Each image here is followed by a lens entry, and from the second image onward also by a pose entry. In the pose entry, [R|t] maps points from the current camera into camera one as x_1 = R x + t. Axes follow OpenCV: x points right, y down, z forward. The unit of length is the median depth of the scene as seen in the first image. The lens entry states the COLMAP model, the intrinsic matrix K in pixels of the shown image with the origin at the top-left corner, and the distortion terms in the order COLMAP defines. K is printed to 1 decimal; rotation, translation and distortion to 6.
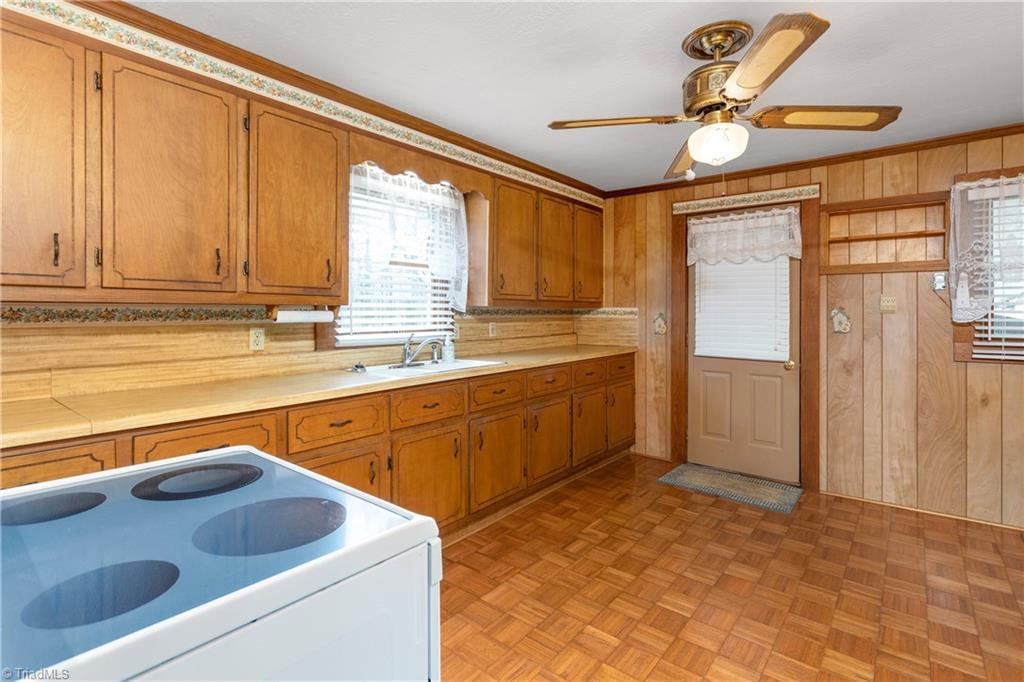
lens RADIAL K [[489.9, 0, 512.2], [0, 489.9, 313.7], [0, 0, 1]] dist [-0.003673, -0.000382]
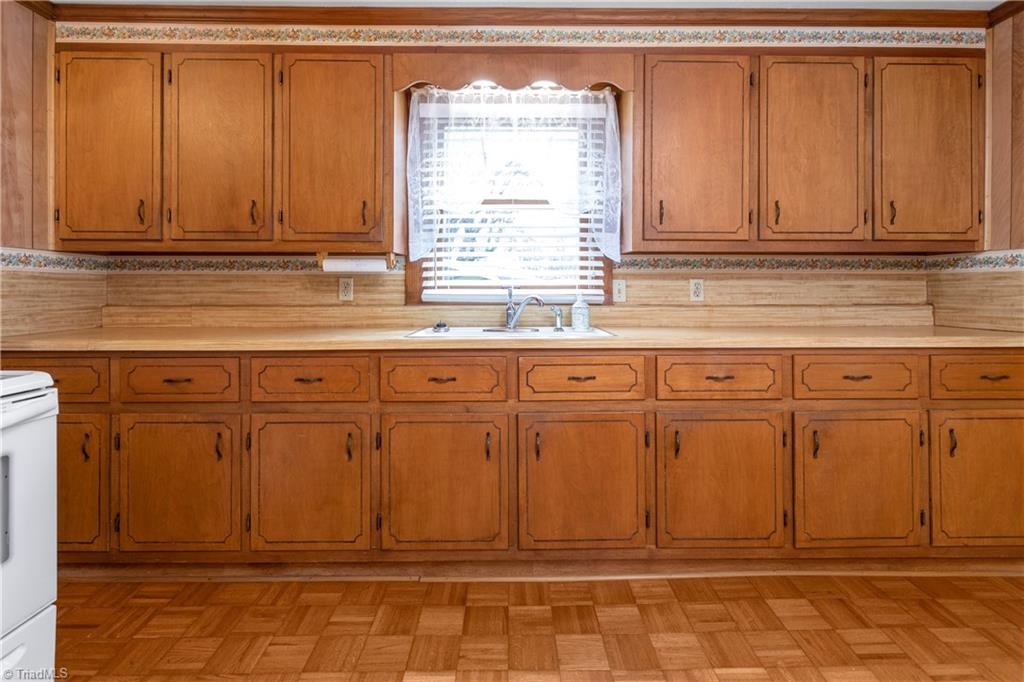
lens RADIAL K [[553.3, 0, 514.3], [0, 553.3, 285.9], [0, 0, 1]] dist [0.003865, 0.000393]
pose [[0.641884, 0.003515, -0.766794, 0.432978], [-0.004319, 0.999990, 0.000969, 0.031590], [0.766790, 0.002690, 0.641893, 0.405742]]
